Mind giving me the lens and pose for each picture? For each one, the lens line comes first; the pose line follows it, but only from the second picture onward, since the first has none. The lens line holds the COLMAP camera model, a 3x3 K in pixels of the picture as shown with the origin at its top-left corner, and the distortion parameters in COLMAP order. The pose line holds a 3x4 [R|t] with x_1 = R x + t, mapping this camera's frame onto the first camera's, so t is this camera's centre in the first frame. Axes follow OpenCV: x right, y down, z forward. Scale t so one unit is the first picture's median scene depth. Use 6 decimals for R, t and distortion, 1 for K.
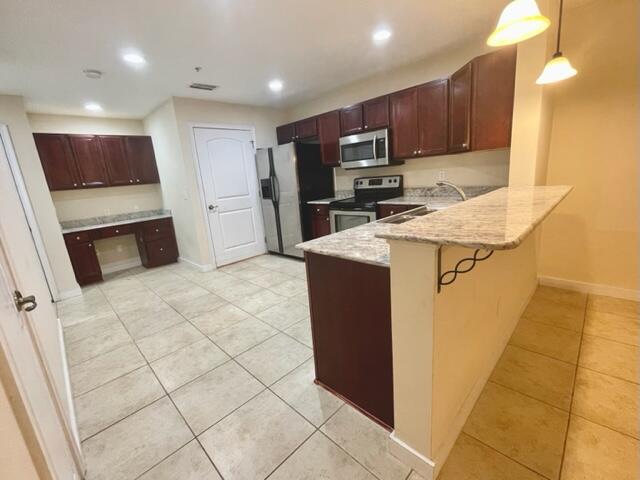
lens RADIAL K [[280.0, 0, 320.0], [0, 280.0, 240.0], [0, 0, 1]] dist [-0.001885, -0.000228]
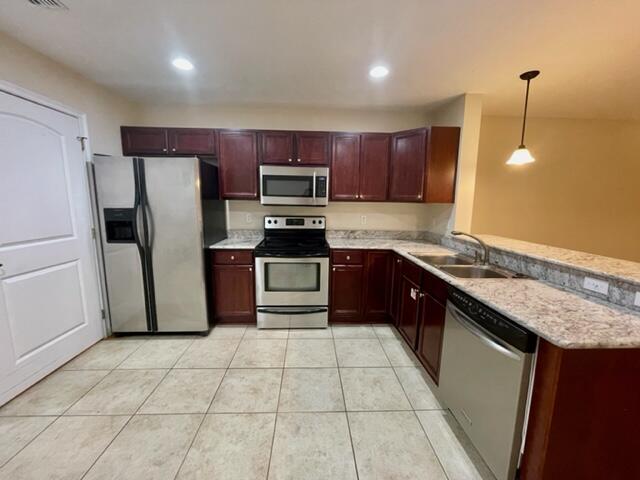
lens RADIAL K [[259.7, 0, 318.8], [0, 259.7, 239.6], [0, 0, 1]] dist [-0.001190, -0.000144]
pose [[0.674451, -0.017951, 0.738101, -0.344039], [0.098248, 0.992996, -0.065625, -0.087508], [-0.731753, 0.116778, 0.671491, 0.387775]]
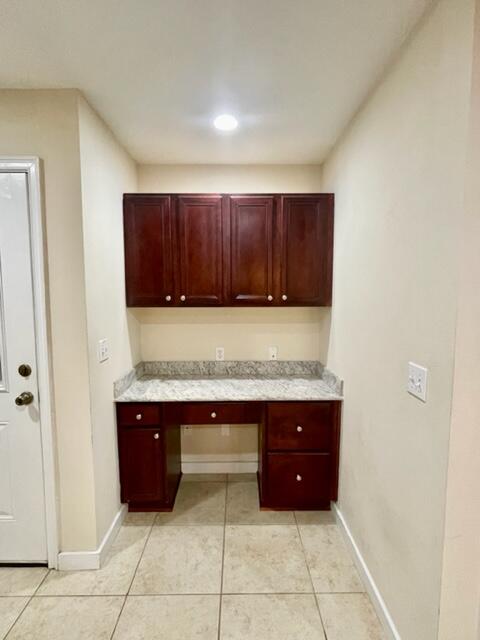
lens RADIAL K [[299.4, 0, 240.0], [0, 299.4, 320.0], [0, 0, 1]] dist [0.000452, 0.000037]
pose [[0.715370, 0.144992, -0.683538, -0.422268], [-0.217219, 0.975911, -0.020323, -0.170575], [0.664125, 0.163016, 0.729632, 0.692205]]
